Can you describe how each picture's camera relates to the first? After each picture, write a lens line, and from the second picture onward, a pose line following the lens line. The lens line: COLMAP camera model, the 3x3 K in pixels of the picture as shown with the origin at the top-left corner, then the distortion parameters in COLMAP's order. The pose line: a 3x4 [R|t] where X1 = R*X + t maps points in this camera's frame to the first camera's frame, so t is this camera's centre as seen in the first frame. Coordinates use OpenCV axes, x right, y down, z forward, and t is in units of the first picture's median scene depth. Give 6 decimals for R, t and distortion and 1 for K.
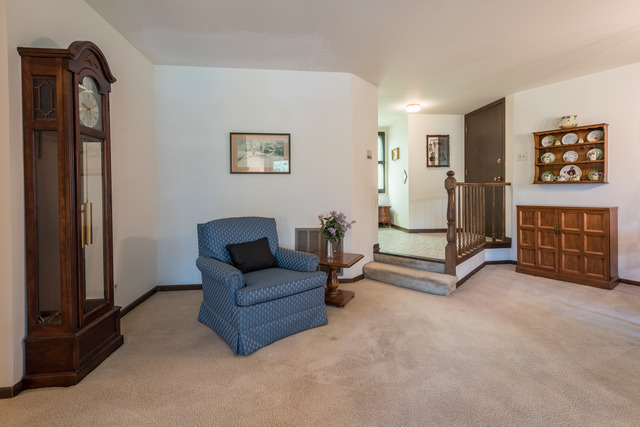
lens RADIAL K [[300.6, 0, 328.0], [0, 300.6, 190.8], [0, 0, 1]] dist [-0.001035, -0.000266]
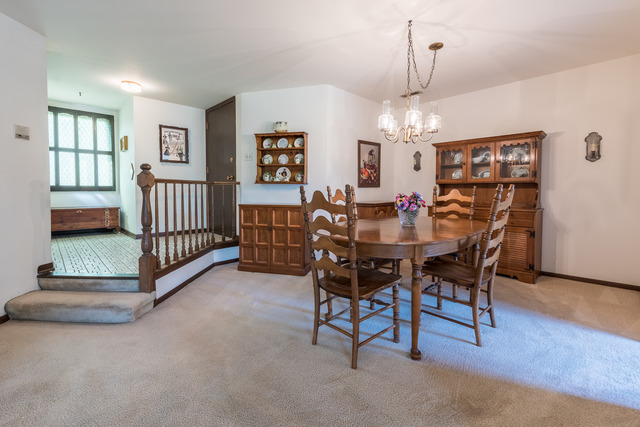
lens RADIAL K [[276.6, 0, 322.0], [0, 276.6, 197.5], [0, 0, 1]] dist [-0.001553, -0.000665]
pose [[0.781475, -0.007290, 0.623894, 0.284976], [-0.010345, 0.999643, 0.024638, 0.000080], [-0.623851, -0.025709, 0.781120, 0.112634]]
